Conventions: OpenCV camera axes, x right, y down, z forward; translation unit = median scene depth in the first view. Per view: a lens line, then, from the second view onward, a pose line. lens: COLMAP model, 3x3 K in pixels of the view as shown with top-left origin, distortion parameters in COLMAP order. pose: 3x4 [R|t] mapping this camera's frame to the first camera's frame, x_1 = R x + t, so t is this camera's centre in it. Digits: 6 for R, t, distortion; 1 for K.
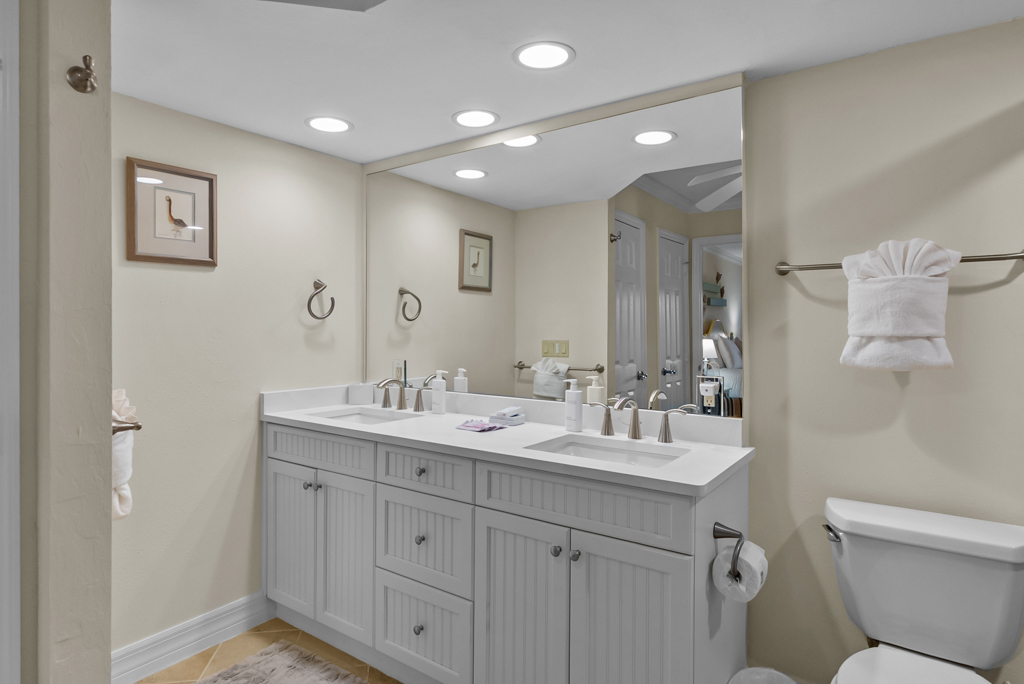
lens RADIAL K [[564.9, 0, 510.8], [0, 564.9, 326.0], [0, 0, 1]] dist [0.001487, -0.000180]
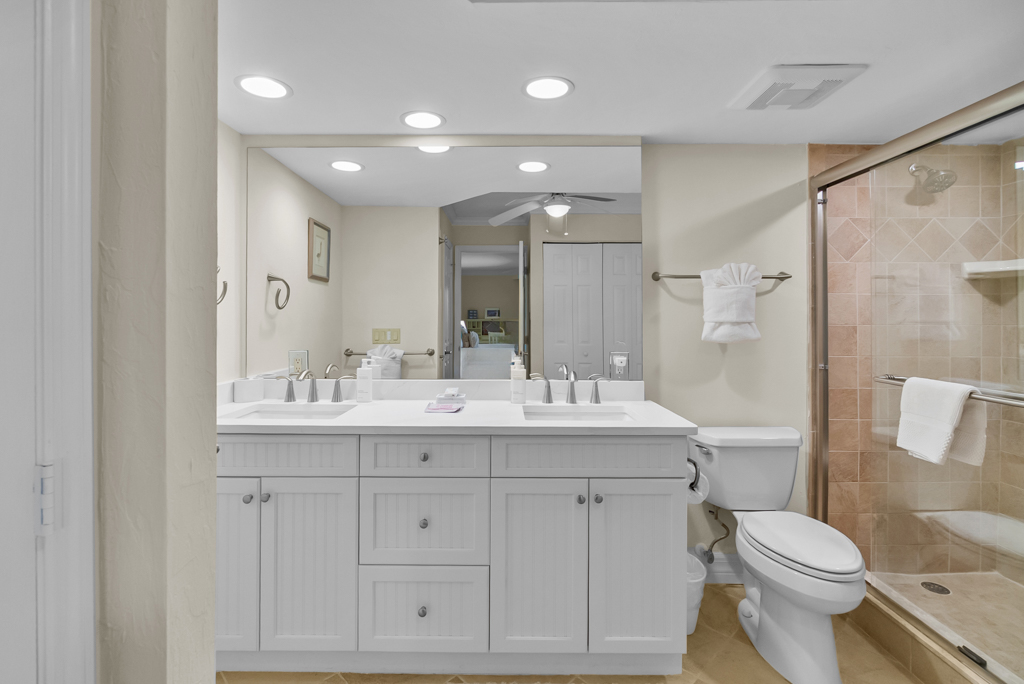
lens RADIAL K [[482.0, 0, 493.7], [0, 482.0, 314.8], [0, 0, 1]] dist [-0.002786, -0.000109]
pose [[0.819151, 0.003705, 0.573566, -0.531971], [-0.002148, 0.999992, -0.003392, 0.002741], [-0.573574, 0.001547, 0.819152, 0.201343]]
